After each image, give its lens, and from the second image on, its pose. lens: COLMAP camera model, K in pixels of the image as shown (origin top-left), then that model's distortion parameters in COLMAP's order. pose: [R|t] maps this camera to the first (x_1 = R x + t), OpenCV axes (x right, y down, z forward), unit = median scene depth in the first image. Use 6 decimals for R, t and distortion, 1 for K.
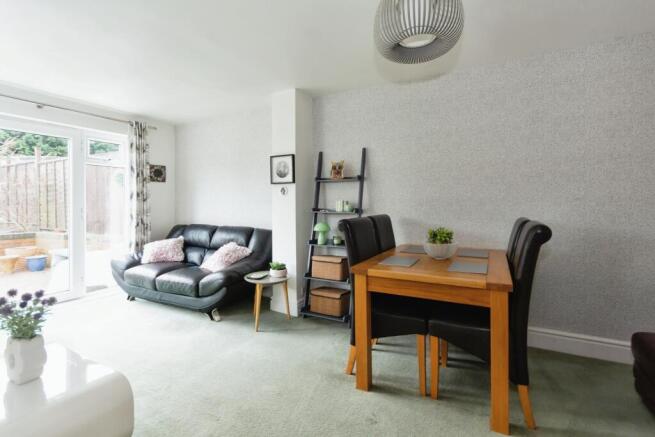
lens RADIAL K [[295.8, 0, 341.1], [0, 295.8, 205.7], [0, 0, 1]] dist [0.003863, -0.000579]
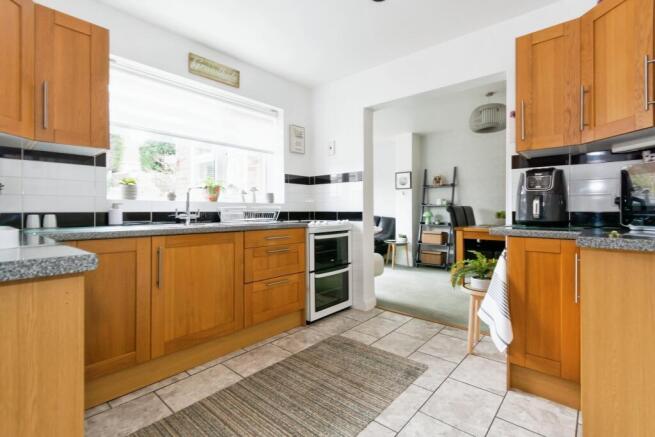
lens RADIAL K [[295.8, 0, 328.6], [0, 295.8, 213.3], [0, 0, 1]] dist [0.003863, -0.000579]
pose [[0.967329, 0.007004, -0.253428, -0.181099], [-0.005811, 0.999968, 0.005457, 0.059435], [0.253458, -0.003806, 0.967339, -0.765240]]
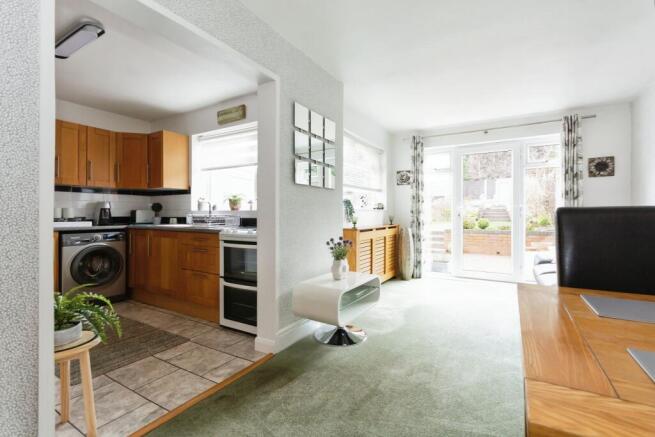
lens RADIAL K [[295.8, 0, 334.8], [0, 295.8, 213.4], [0, 0, 1]] dist [0.003863, -0.000579]
pose [[-0.050302, 0.009282, -0.998691, 0.400741], [-0.006490, 0.999933, 0.009621, 0.033287], [0.998713, 0.006965, -0.050239, 0.388497]]
